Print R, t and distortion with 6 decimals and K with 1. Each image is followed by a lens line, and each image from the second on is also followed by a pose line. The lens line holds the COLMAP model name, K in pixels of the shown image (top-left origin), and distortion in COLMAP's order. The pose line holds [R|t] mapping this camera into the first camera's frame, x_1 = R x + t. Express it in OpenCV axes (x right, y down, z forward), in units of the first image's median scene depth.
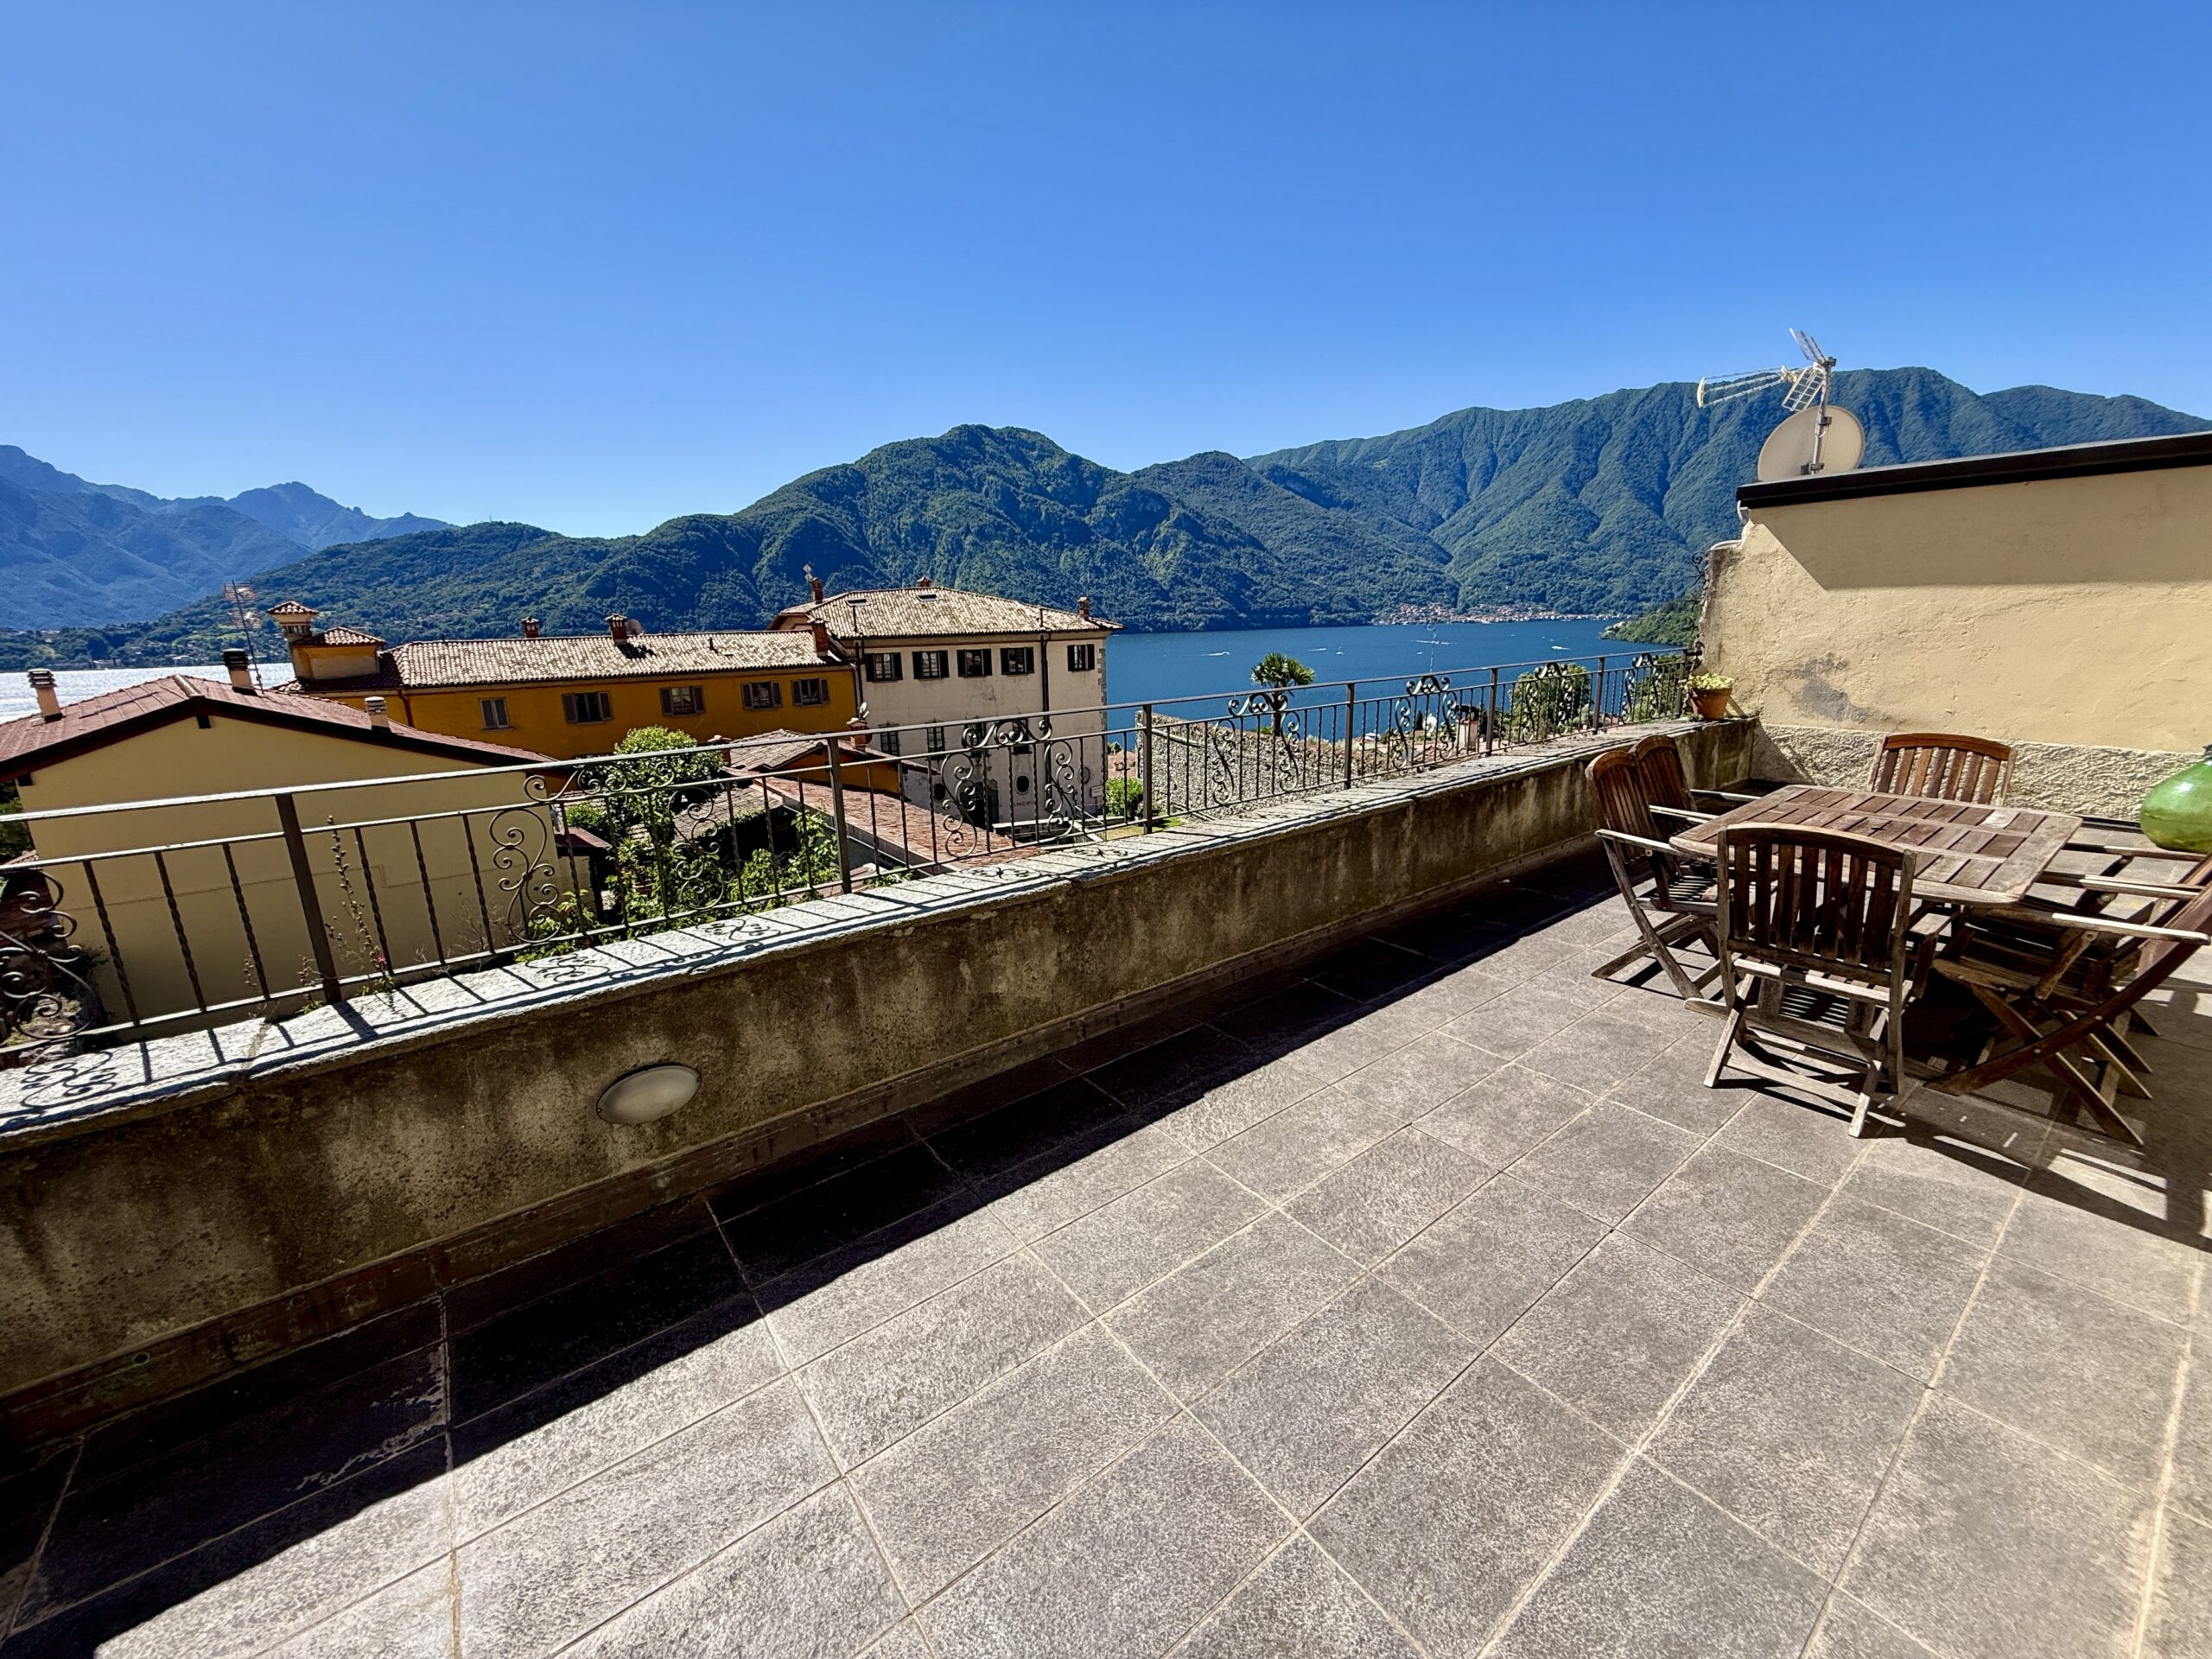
lens RADIAL K [[881.3, 0, 1098.0], [0, 881.3, 831.4], [0, 0, 1]] dist [-0.000350, 0.000613]
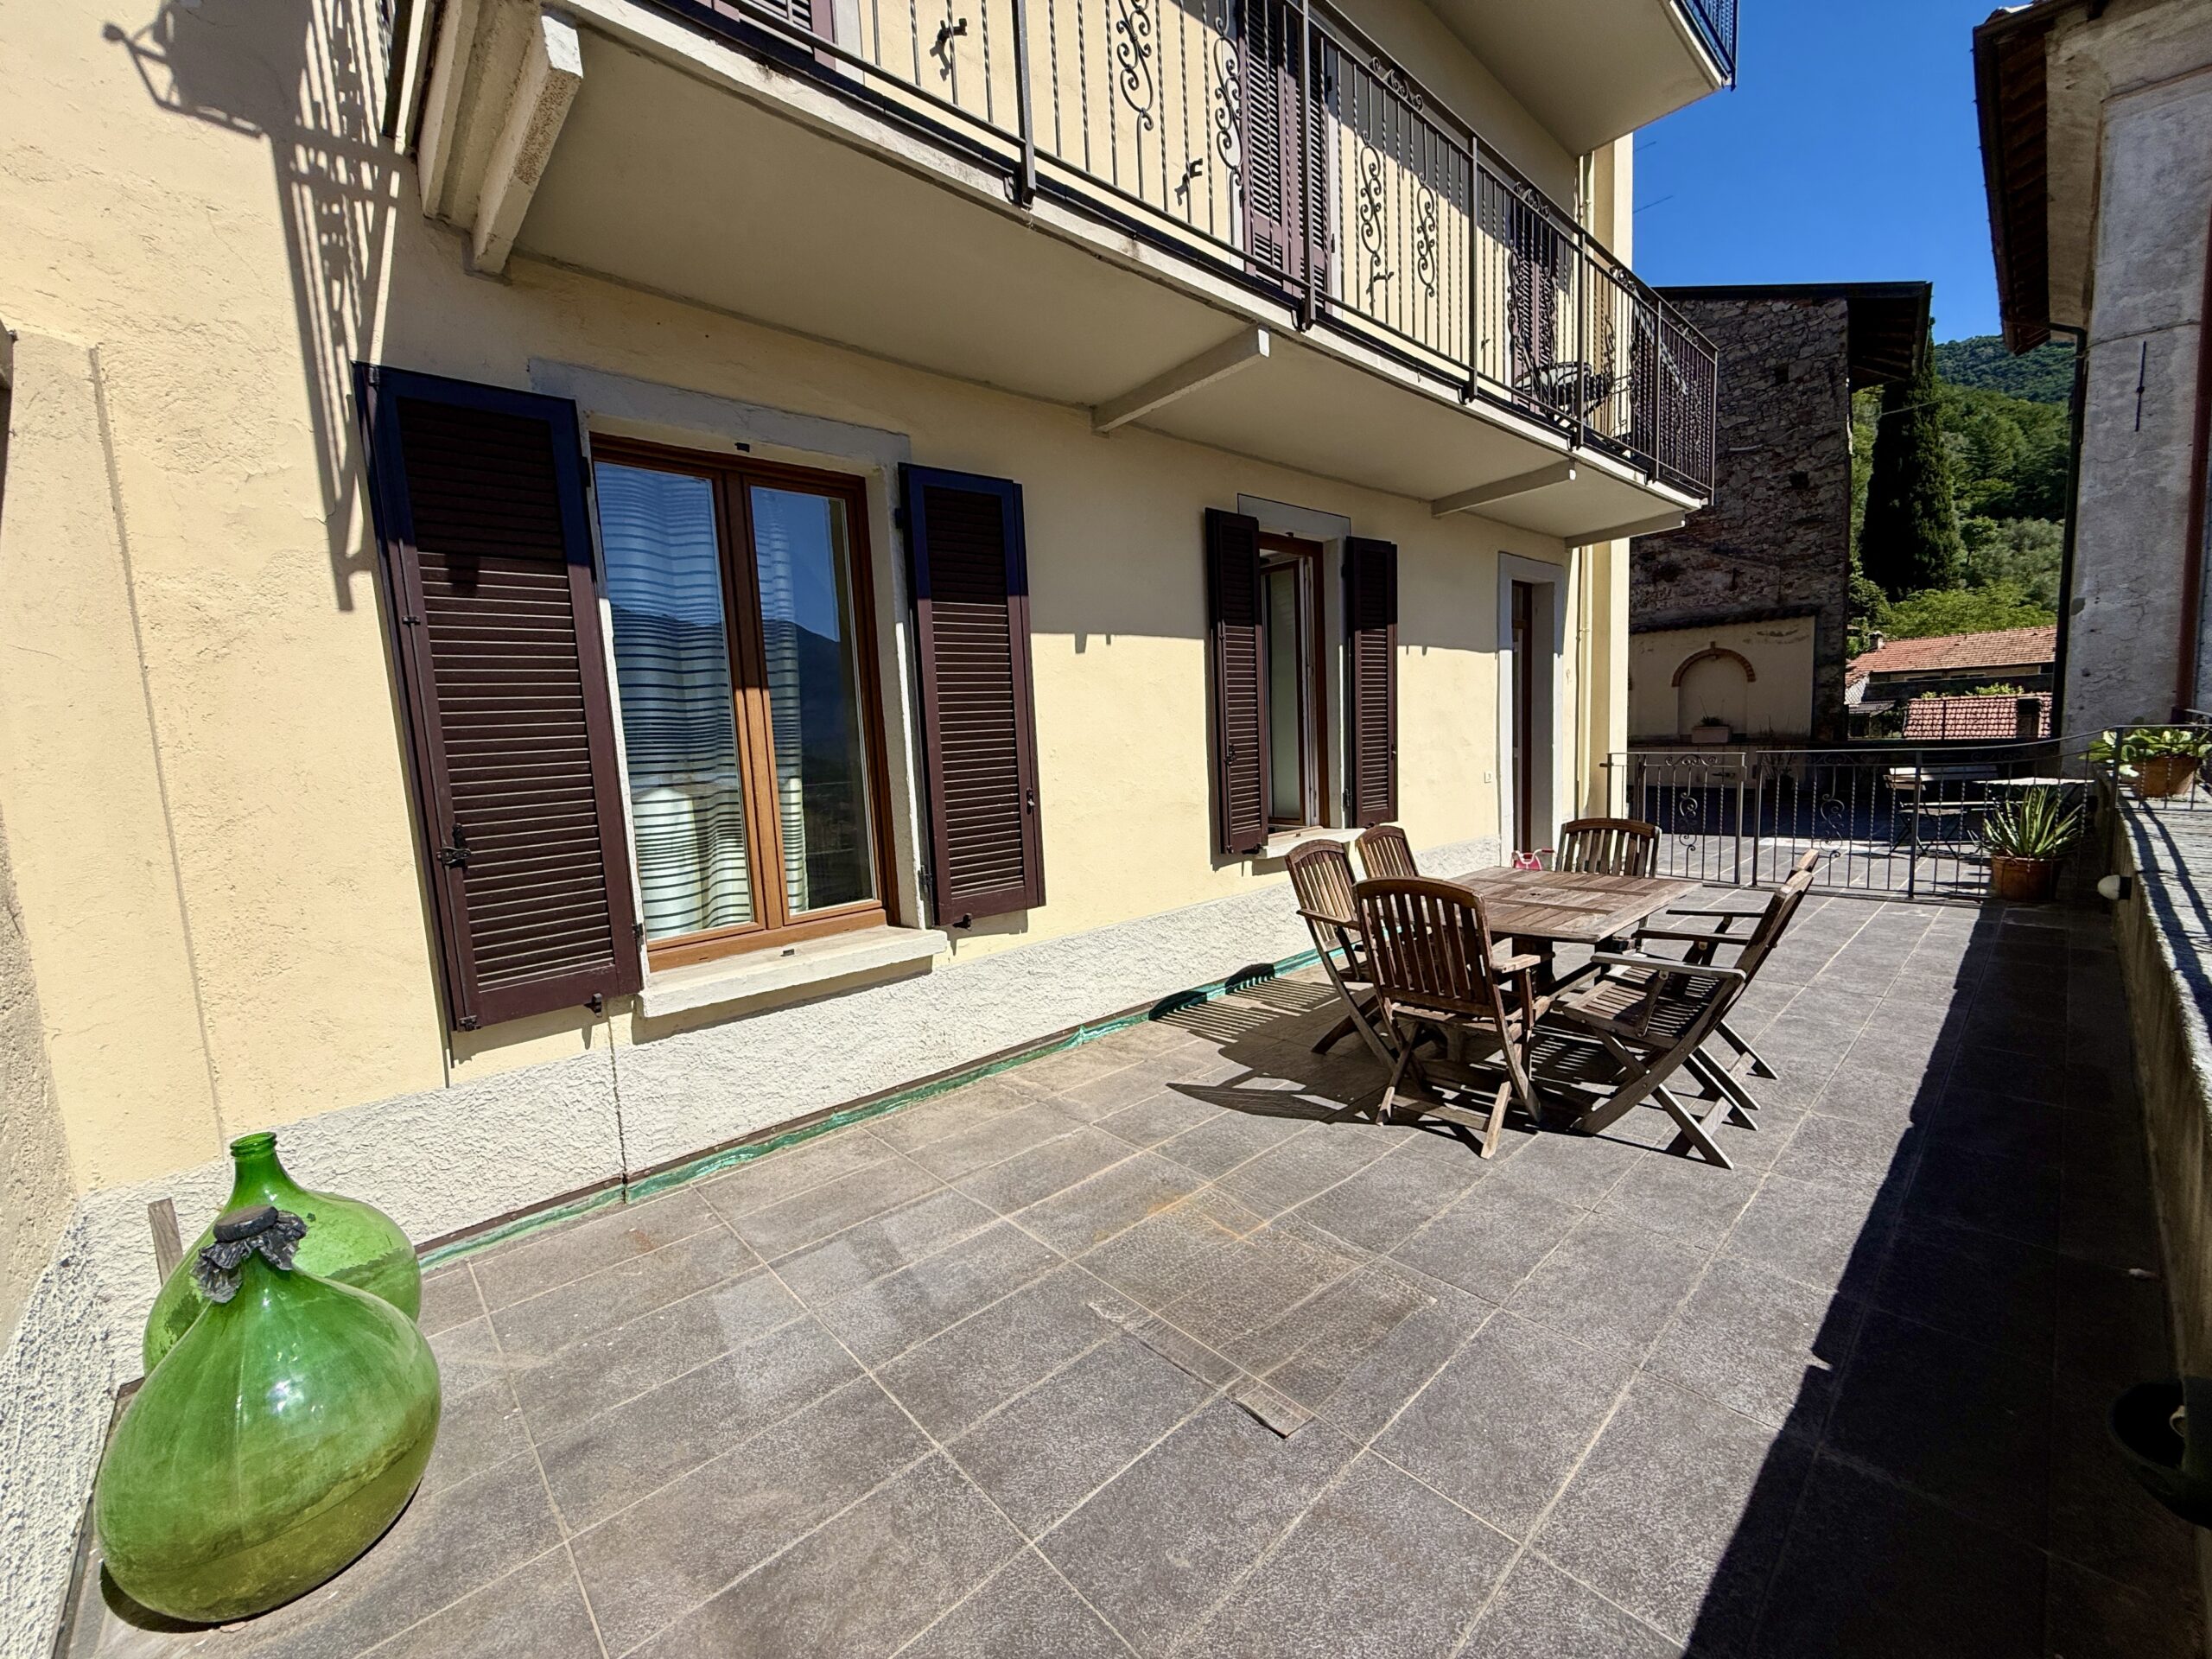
lens RADIAL K [[881.3, 0, 1098.0], [0, 881.3, 831.4], [0, 0, 1]] dist [-0.000350, 0.000613]
pose [[-0.992883, 0.084224, -0.084200, 1.246033], [0.049773, 0.935760, 0.349108, -0.407978], [0.108195, 0.342432, -0.933292, 1.603646]]
